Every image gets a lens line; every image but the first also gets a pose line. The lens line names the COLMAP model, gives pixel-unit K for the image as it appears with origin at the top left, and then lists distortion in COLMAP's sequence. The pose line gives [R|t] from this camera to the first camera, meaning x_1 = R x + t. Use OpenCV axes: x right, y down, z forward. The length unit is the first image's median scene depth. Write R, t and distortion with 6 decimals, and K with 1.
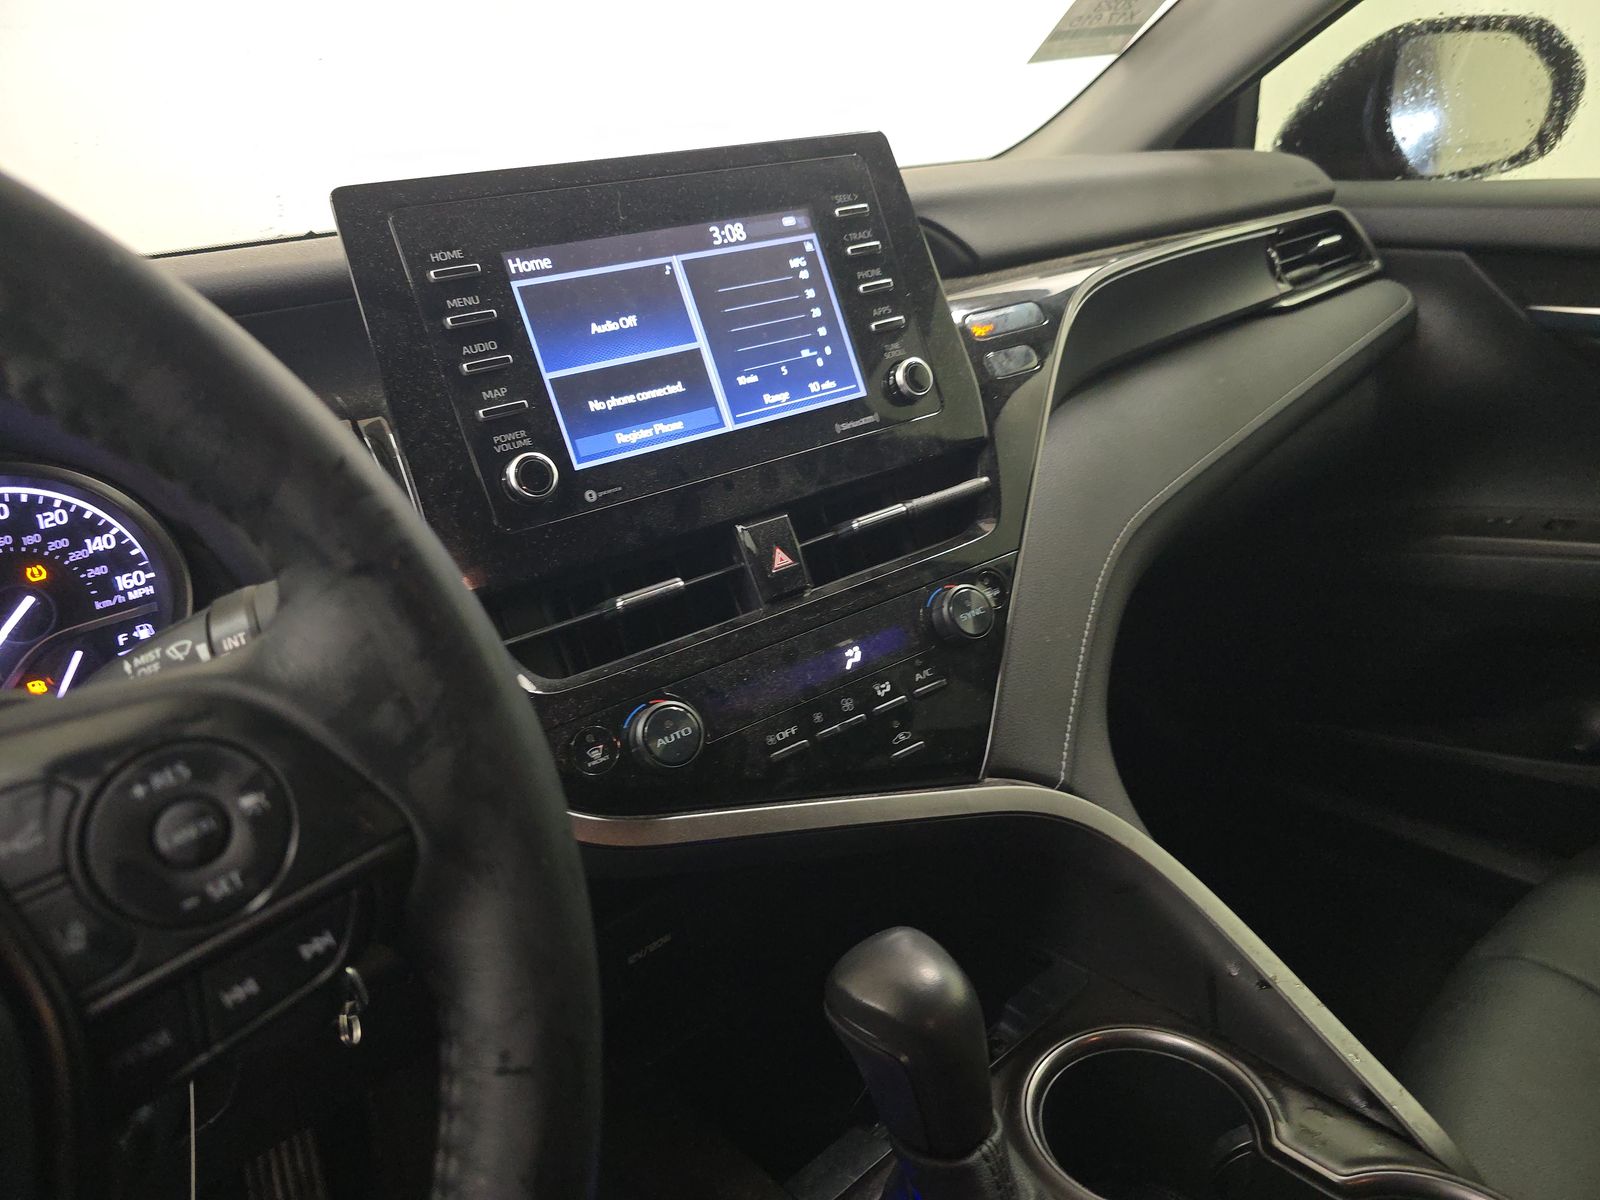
lens RADIAL K [[1105.7, 0, 796.9], [0, 1105.7, 590.0], [0, 0, 1]] dist [0.037874, -0.038738]
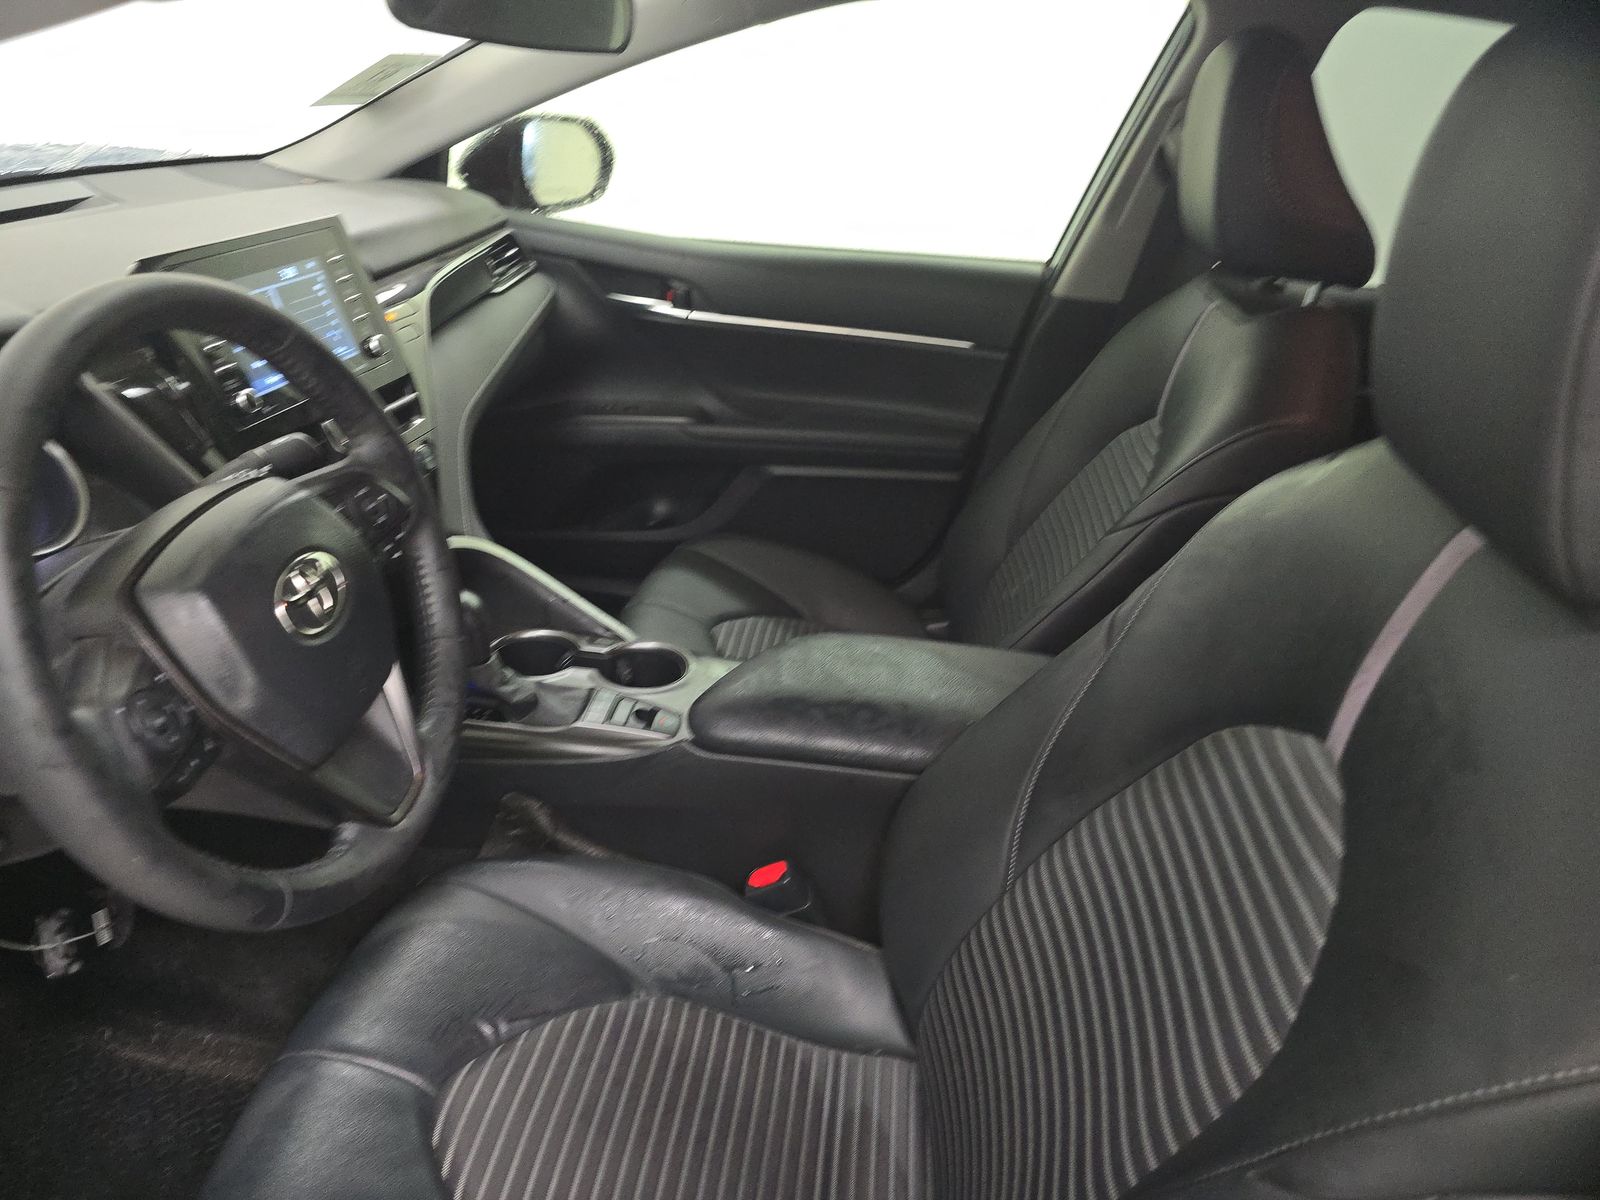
lens RADIAL K [[1105.7, 0, 796.9], [0, 1105.7, 590.0], [0, 0, 1]] dist [0.037874, -0.038738]
pose [[0.716845, -0.151371, 0.680603, -0.939478], [0.089409, 0.988047, 0.125579, 0.078238], [-0.691476, -0.029169, 0.721810, -1.198820]]
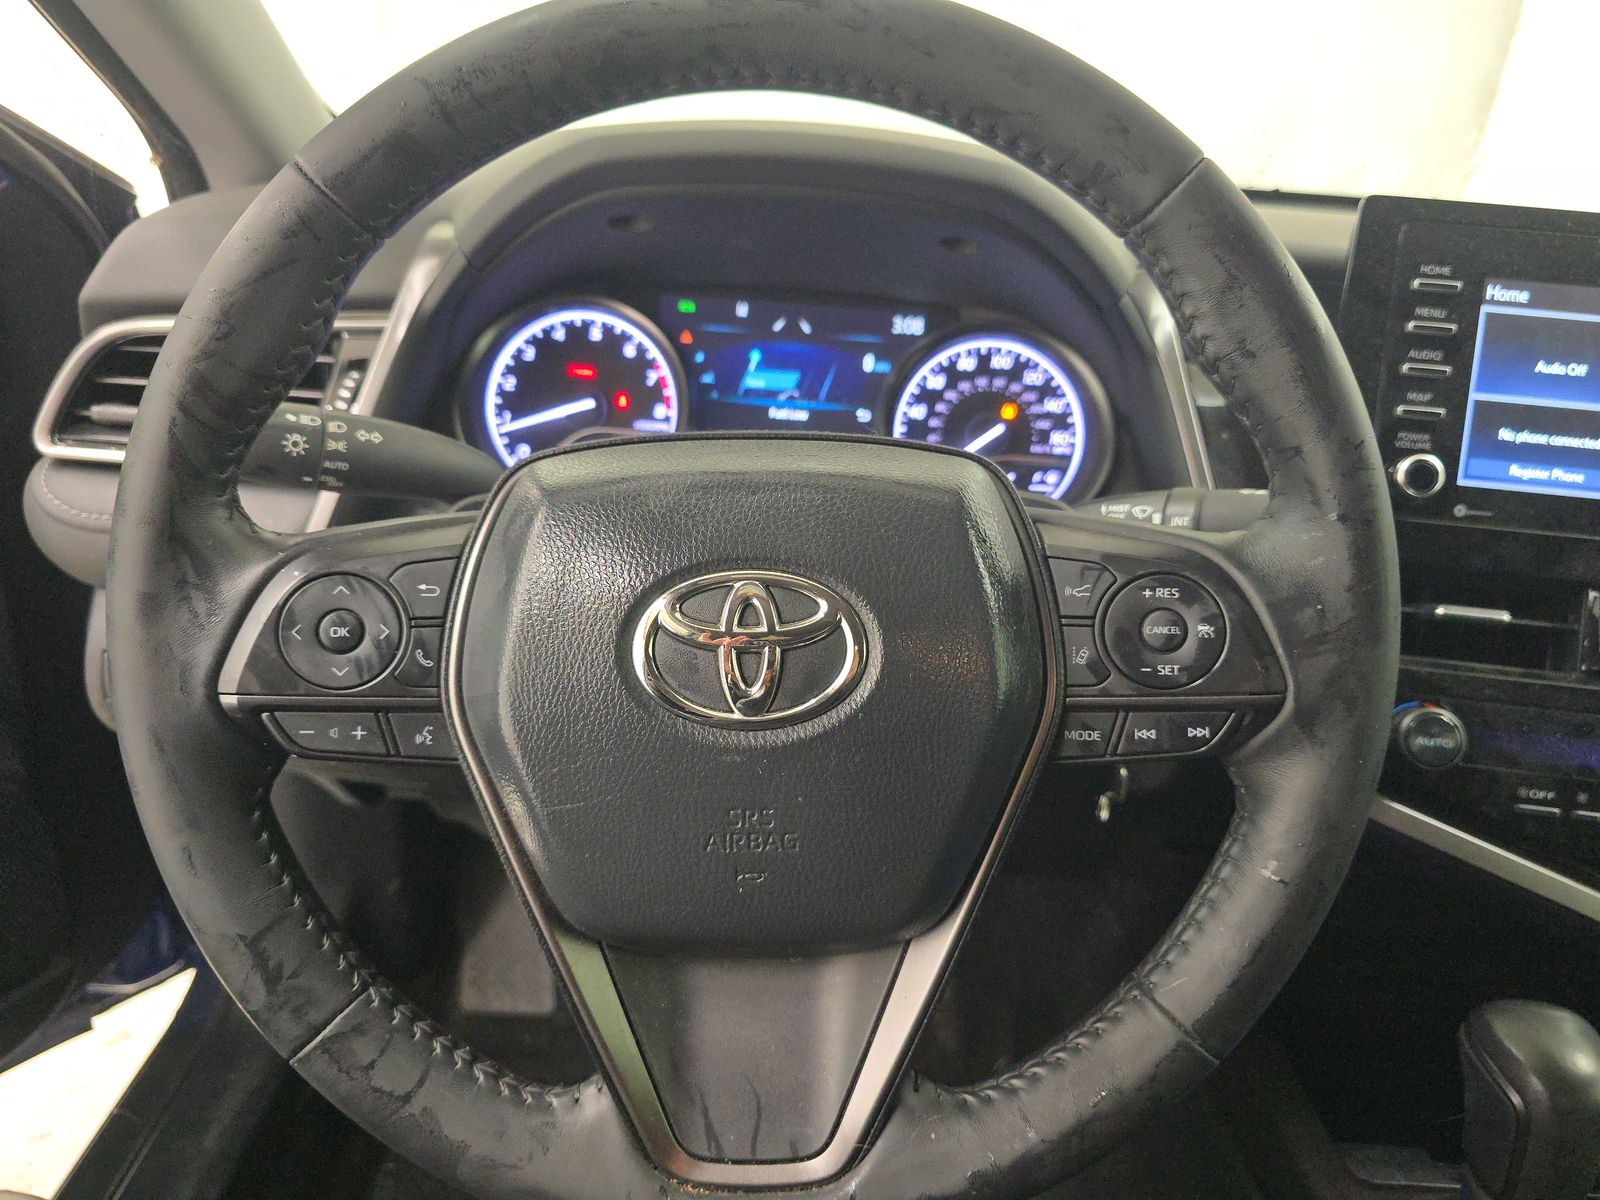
lens RADIAL K [[1105.7, 0, 796.9], [0, 1105.7, 590.0], [0, 0, 1]] dist [0.037874, -0.038738]
pose [[0.735474, 0.417235, -0.533848, -0.047379], [-0.380409, 0.906282, 0.184231, 0.032211], [0.560685, 0.067584, 0.825267, -0.269207]]
